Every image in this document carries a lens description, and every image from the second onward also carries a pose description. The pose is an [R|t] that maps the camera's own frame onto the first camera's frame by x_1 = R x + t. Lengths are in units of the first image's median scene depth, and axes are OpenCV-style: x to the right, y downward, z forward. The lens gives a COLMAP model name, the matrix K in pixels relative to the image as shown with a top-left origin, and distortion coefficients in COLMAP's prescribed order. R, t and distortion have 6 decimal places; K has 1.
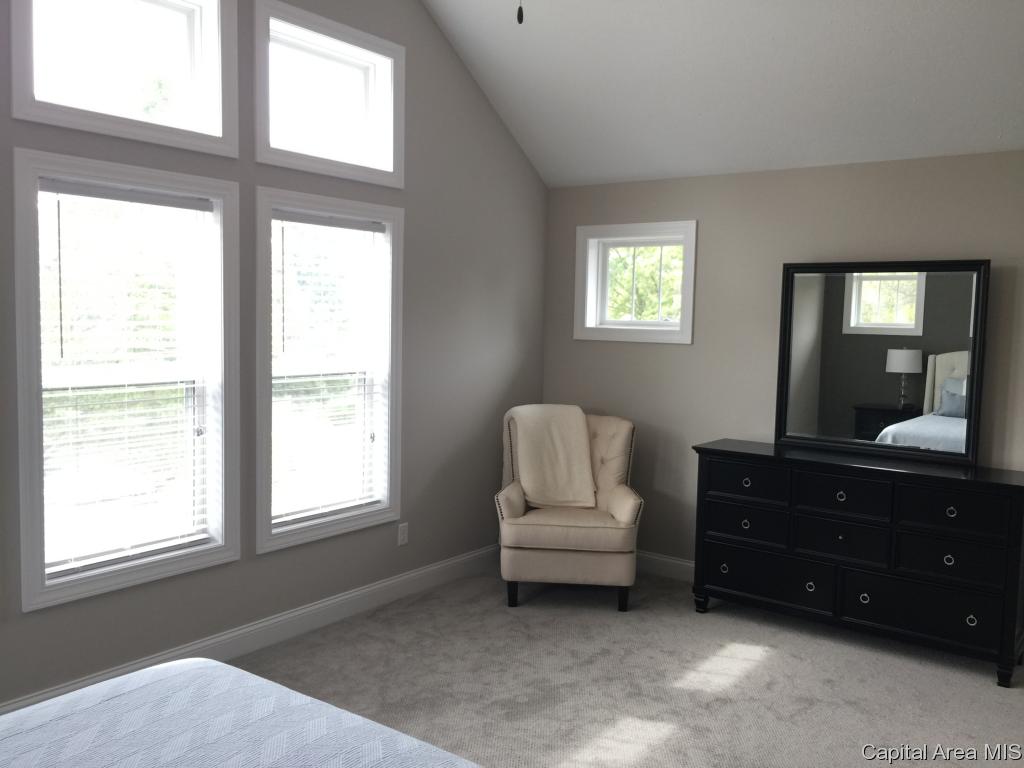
lens RADIAL K [[873.1, 0, 514.1], [0, 873.1, 383.8], [0, 0, 1]] dist [0.071839, -0.107540]
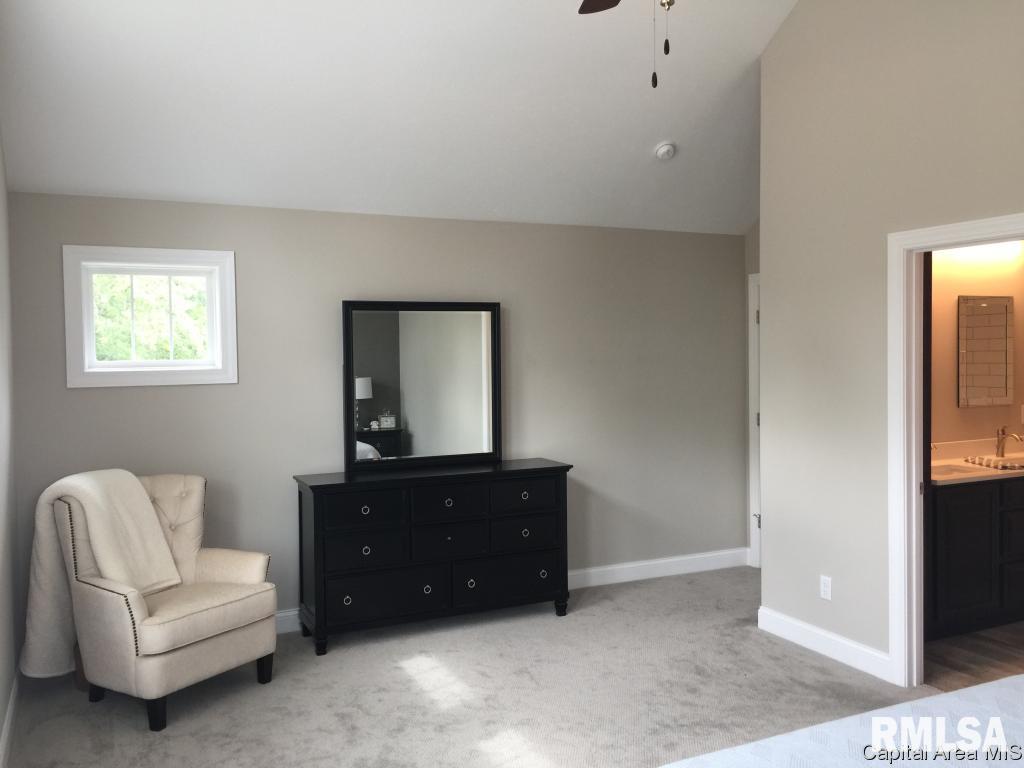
lens RADIAL K [[873.1, 0, 511.7], [0, 873.1, 378.3], [0, 0, 1]] dist [0.071839, -0.107540]
pose [[0.467086, -0.057697, 0.882327, -0.585694], [0.096038, 0.995276, 0.014242, -0.042840], [-0.878981, 0.078085, 0.470421, 0.361747]]
